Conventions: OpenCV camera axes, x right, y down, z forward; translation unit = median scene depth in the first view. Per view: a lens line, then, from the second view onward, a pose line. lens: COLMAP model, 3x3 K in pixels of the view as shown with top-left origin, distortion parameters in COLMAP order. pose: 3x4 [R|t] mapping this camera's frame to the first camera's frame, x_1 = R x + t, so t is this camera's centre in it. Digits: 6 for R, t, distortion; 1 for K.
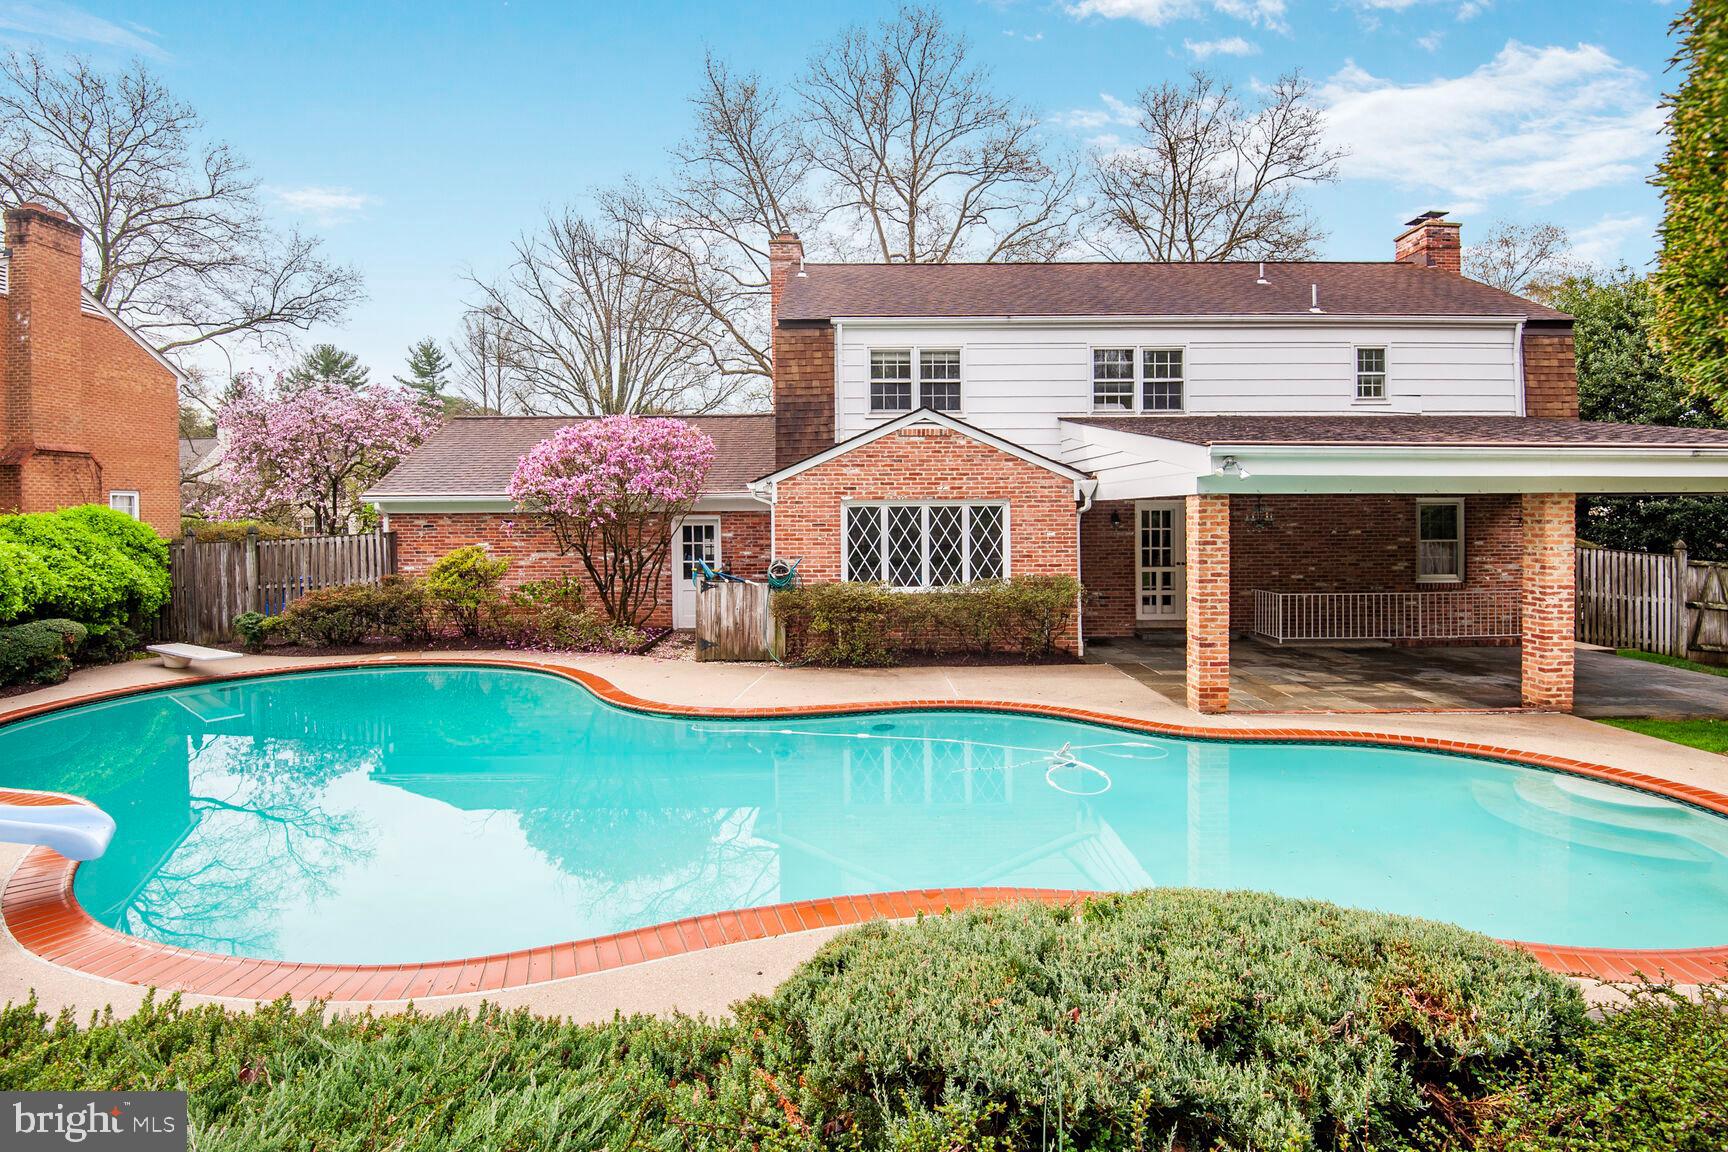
lens RADIAL K [[842.1, 0, 869.5], [0, 842.1, 516.5], [0, 0, 1]] dist [-0.044382, 0.000118]
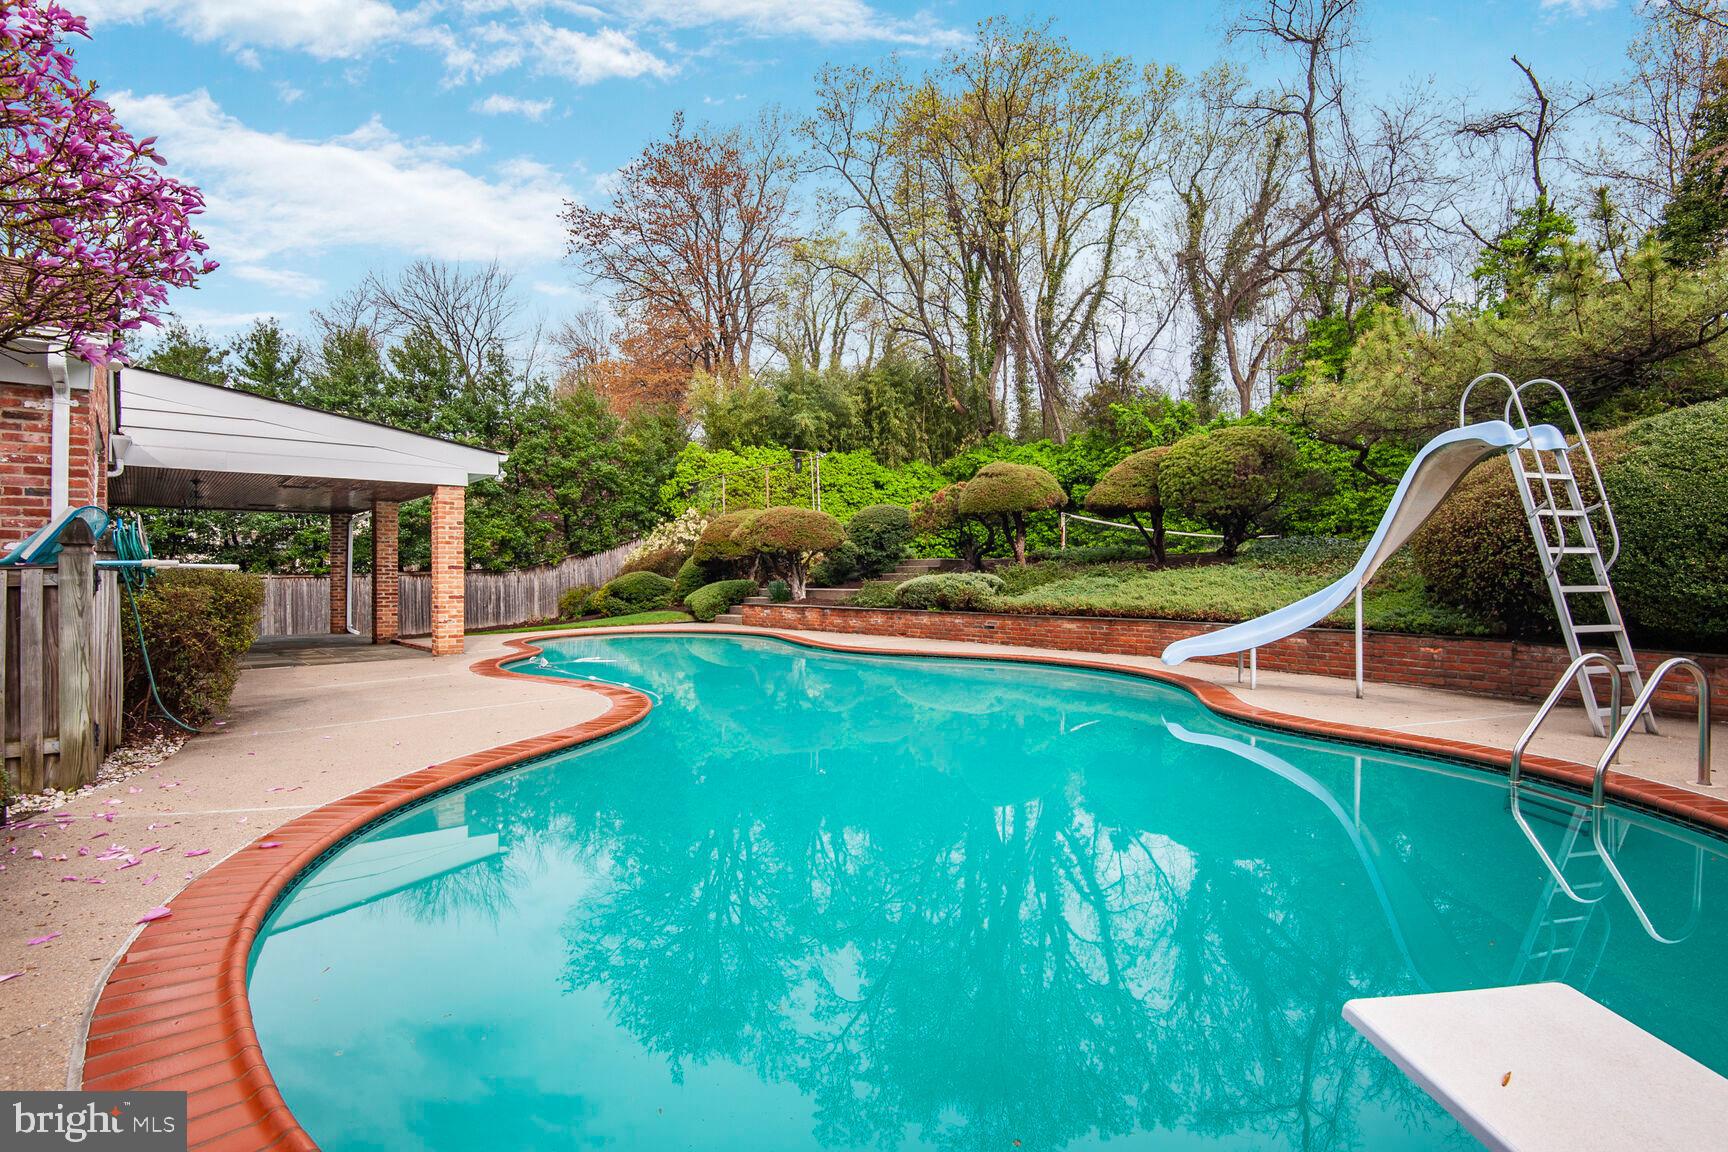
lens RADIAL K [[816.0, 0, 855.0], [0, 816.0, 576.5], [0, 0, 1]] dist [-0.049127, -0.000763]
pose [[-0.686300, 0.003688, 0.727309, -0.615205], [0.007420, 0.999971, 0.001932, 0.075996], [-0.727280, 0.006723, -0.686308, 0.918109]]
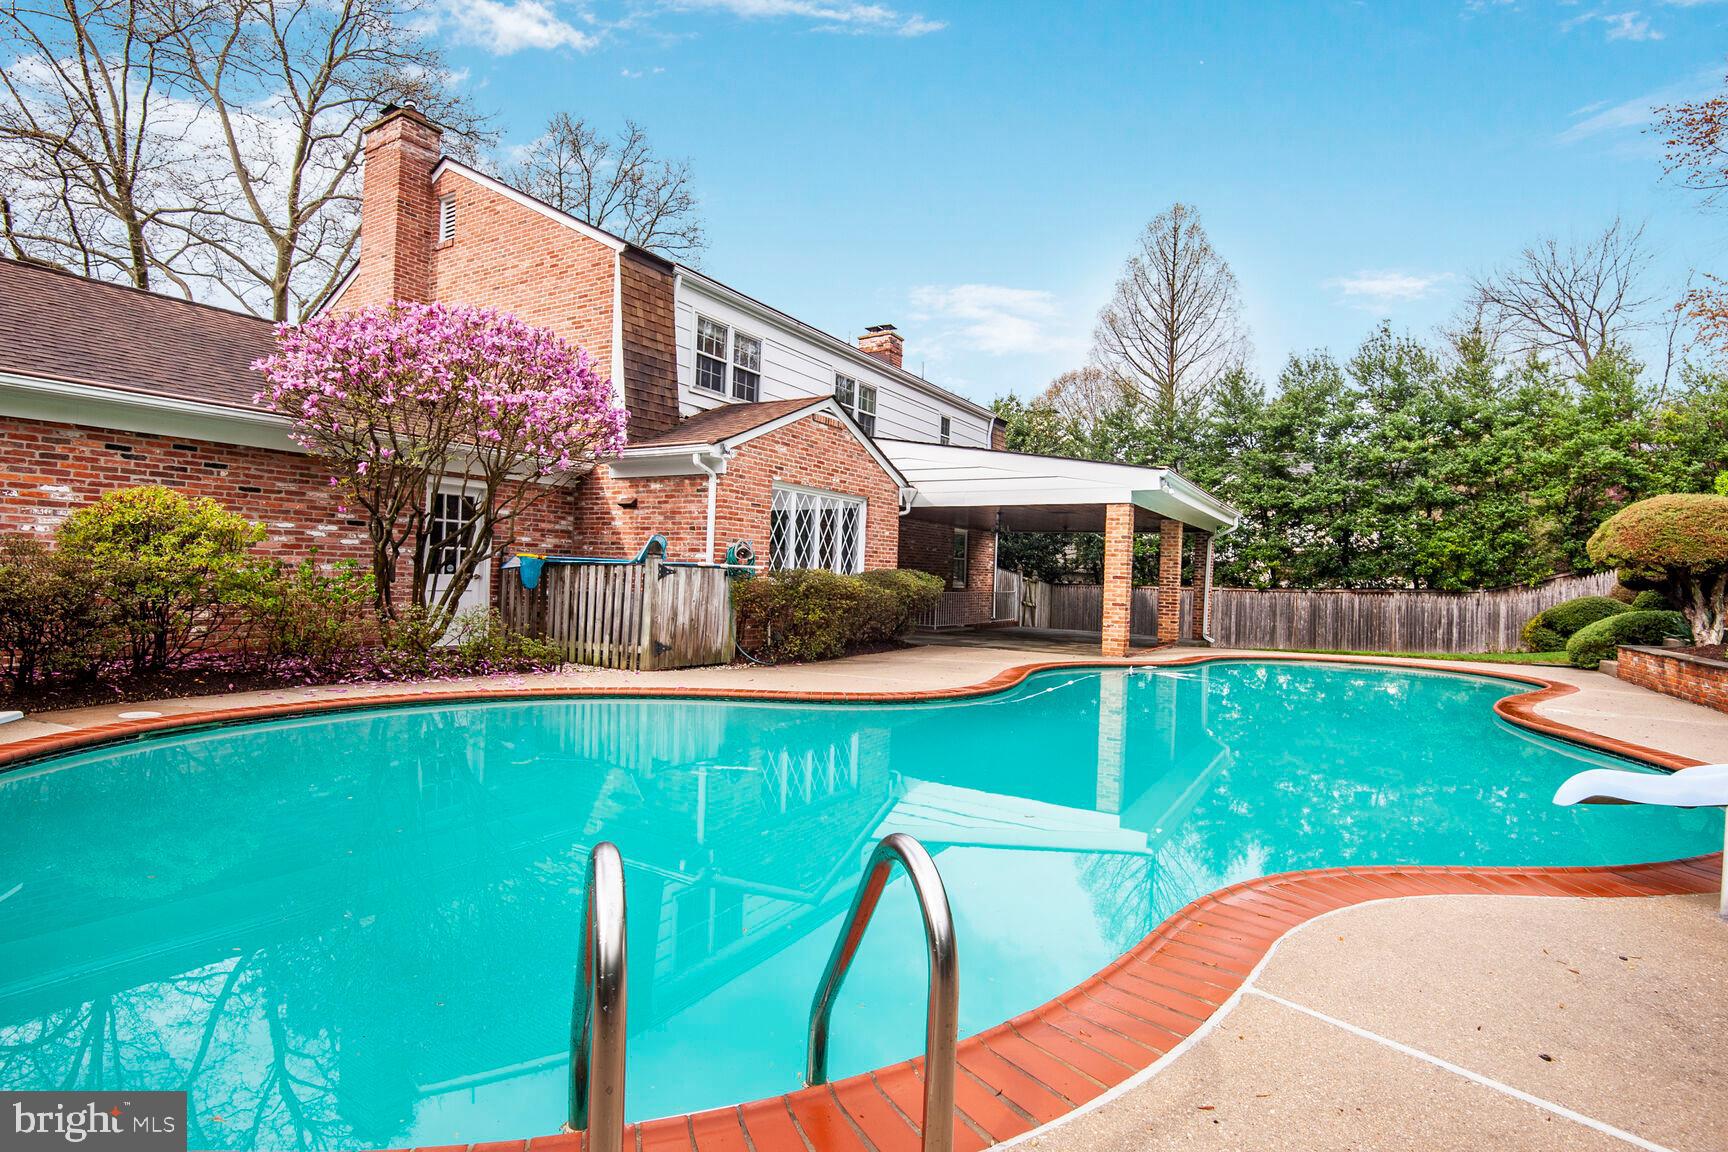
lens RADIAL K [[816.0, 0, 855.0], [0, 816.0, 576.5], [0, 0, 1]] dist [-0.049127, -0.000763]
pose [[0.525920, 0.020750, 0.850281, -0.664845], [-0.033311, 0.999438, -0.003786, 0.077207], [-0.849882, -0.026332, 0.526315, 0.427875]]
